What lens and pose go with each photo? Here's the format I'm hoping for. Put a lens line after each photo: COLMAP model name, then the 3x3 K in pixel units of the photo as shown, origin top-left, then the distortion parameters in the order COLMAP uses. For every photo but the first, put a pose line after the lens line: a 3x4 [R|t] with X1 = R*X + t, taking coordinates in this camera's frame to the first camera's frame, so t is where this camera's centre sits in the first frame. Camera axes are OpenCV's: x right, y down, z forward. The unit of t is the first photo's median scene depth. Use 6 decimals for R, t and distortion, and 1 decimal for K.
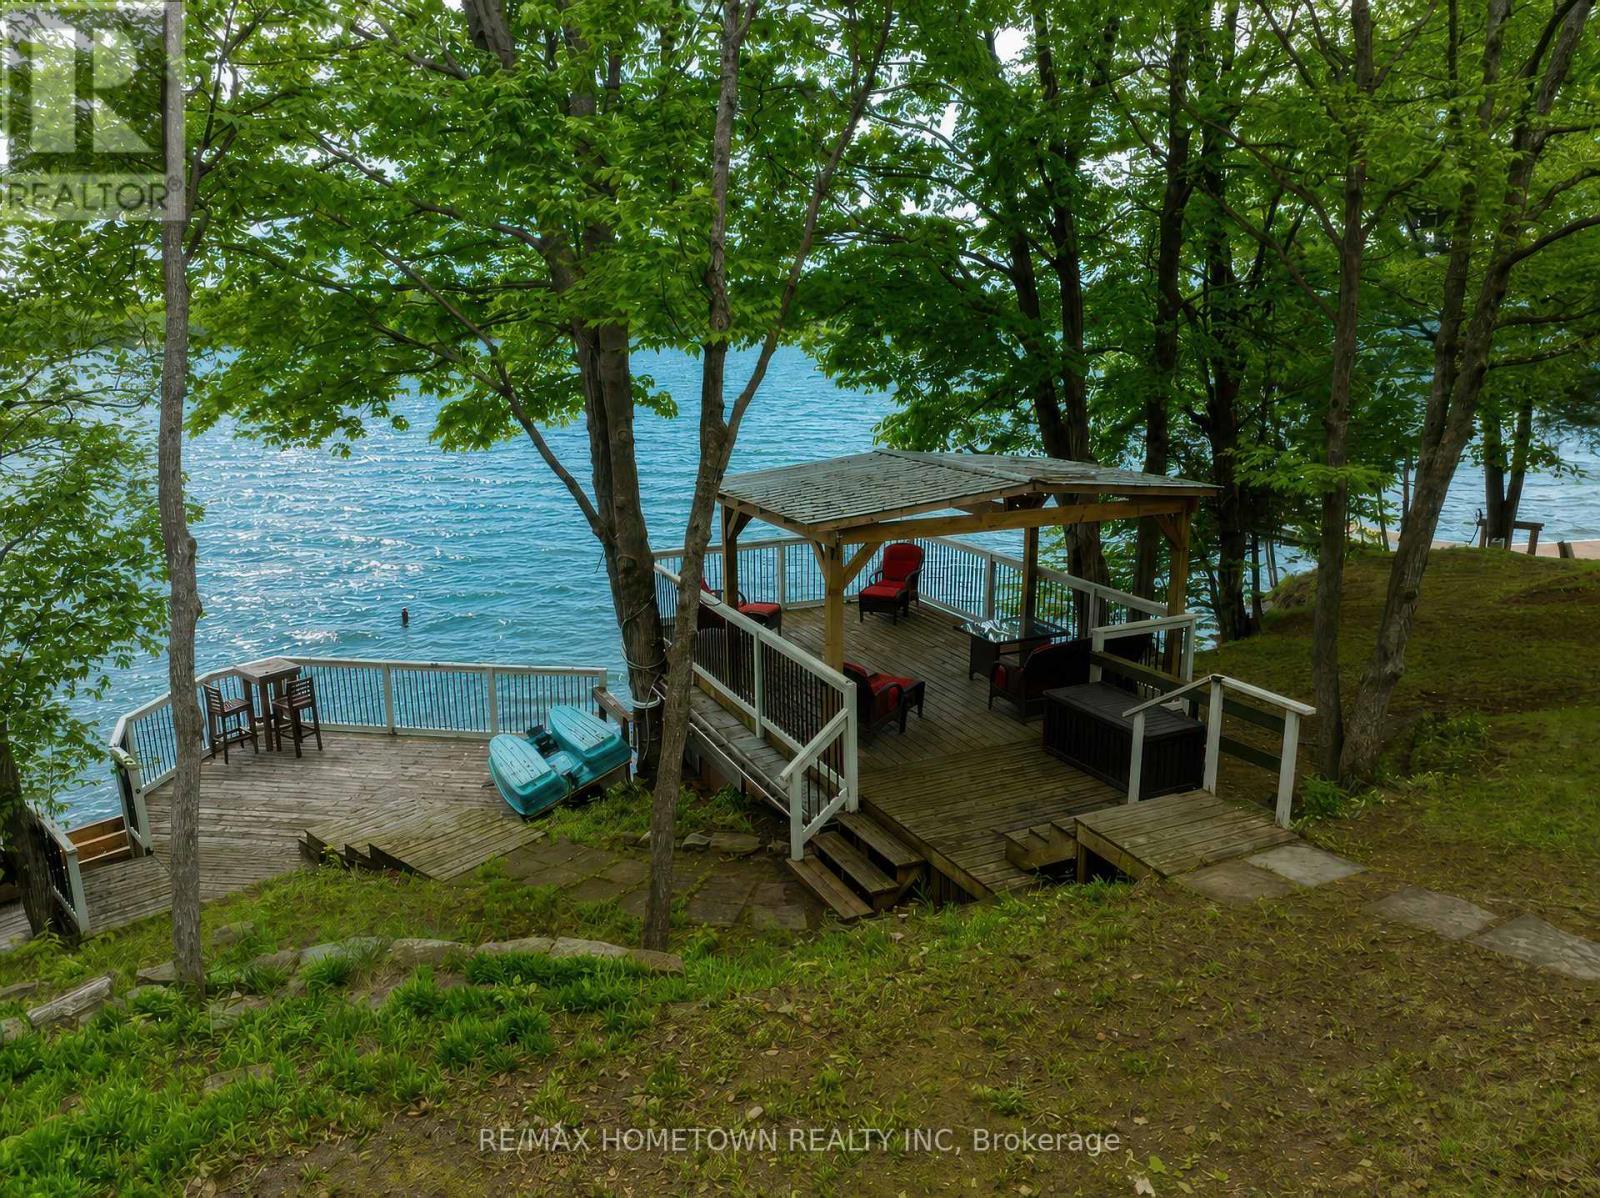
lens RADIAL K [[1164.7, 0, 794.0], [0, 1164.7, 592.1], [0, 0, 1]] dist [-0.024054, -0.009256]
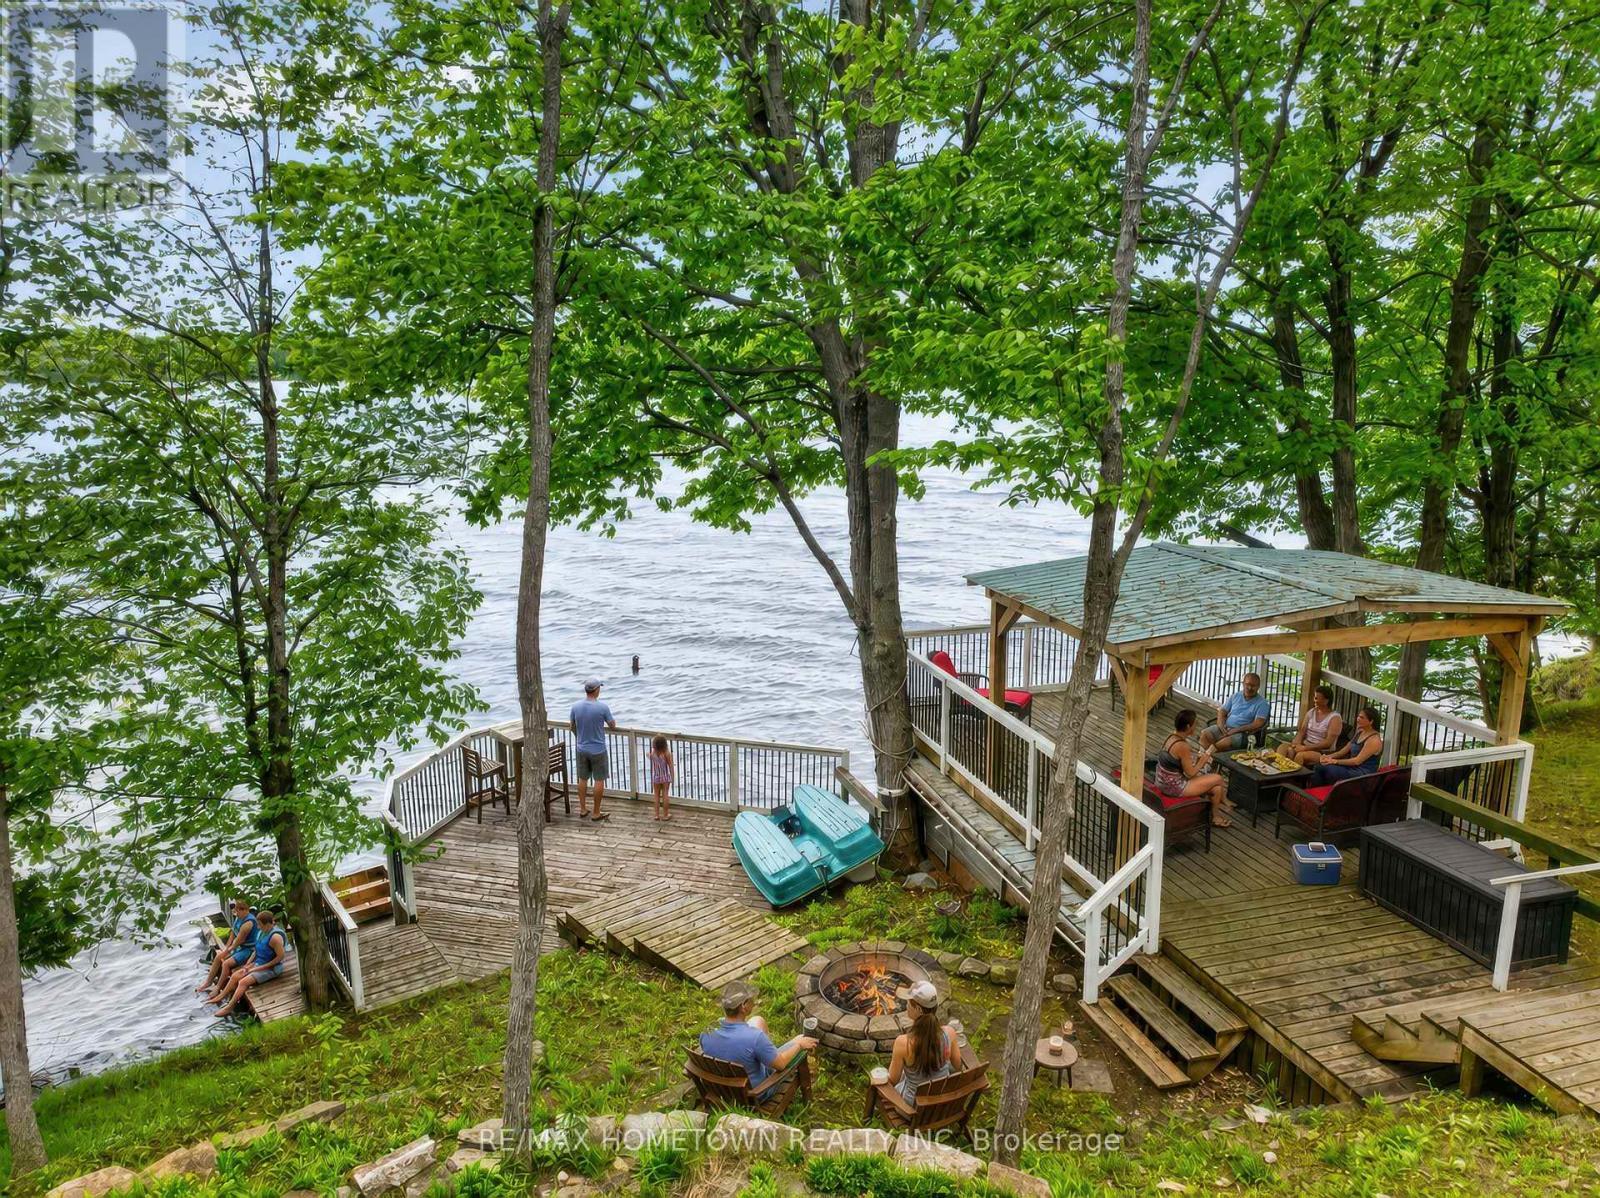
lens RADIAL K [[1116.4, 0, 793.1], [0, 1116.4, 607.5], [0, 0, 1]] dist [-0.000901, -0.001404]
pose [[0.989314, 0.033738, -0.141841, -0.093084], [-0.034269, 0.999412, -0.001306, -0.061589], [0.141713, 0.006152, 0.989889, 0.060464]]
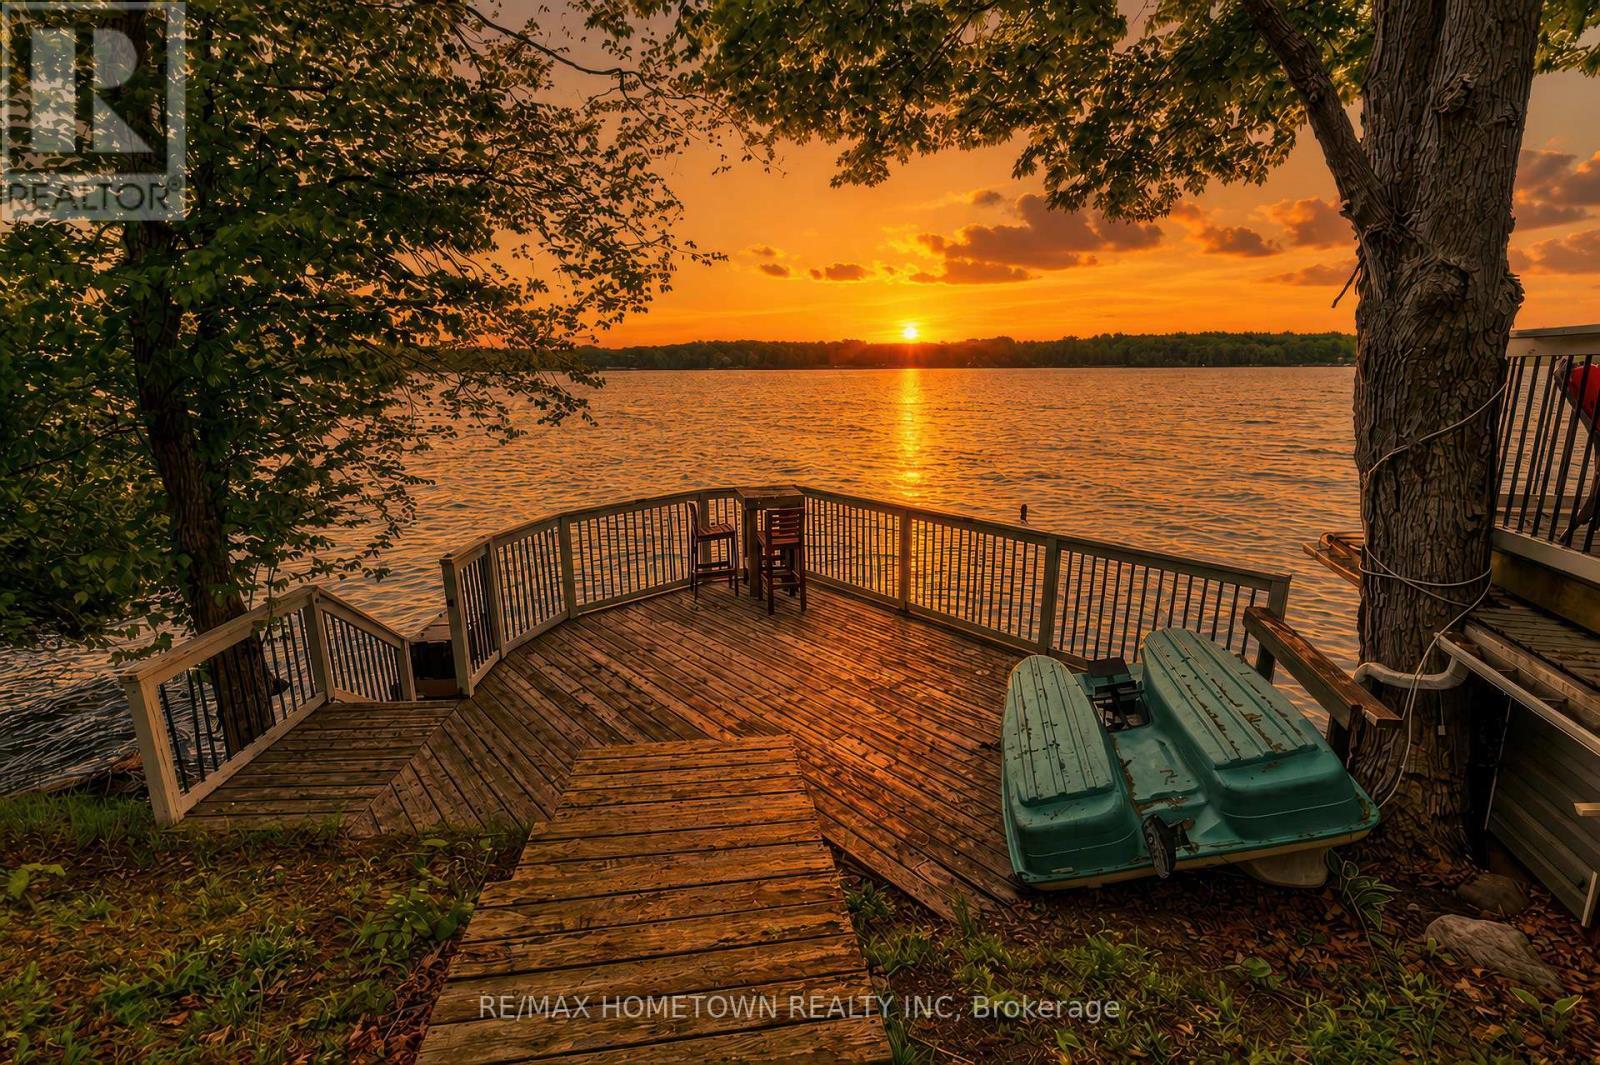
lens RADIAL K [[703.7, 0, 800.8], [0, 703.7, 532.4], [0, 0, 1]] dist [-0.000070, 0.000145]
pose [[0.750366, 0.144415, -0.645054, -0.153379], [-0.145317, 0.988010, 0.052154, 0.075330], [0.644852, 0.054602, 0.762355, 0.775378]]
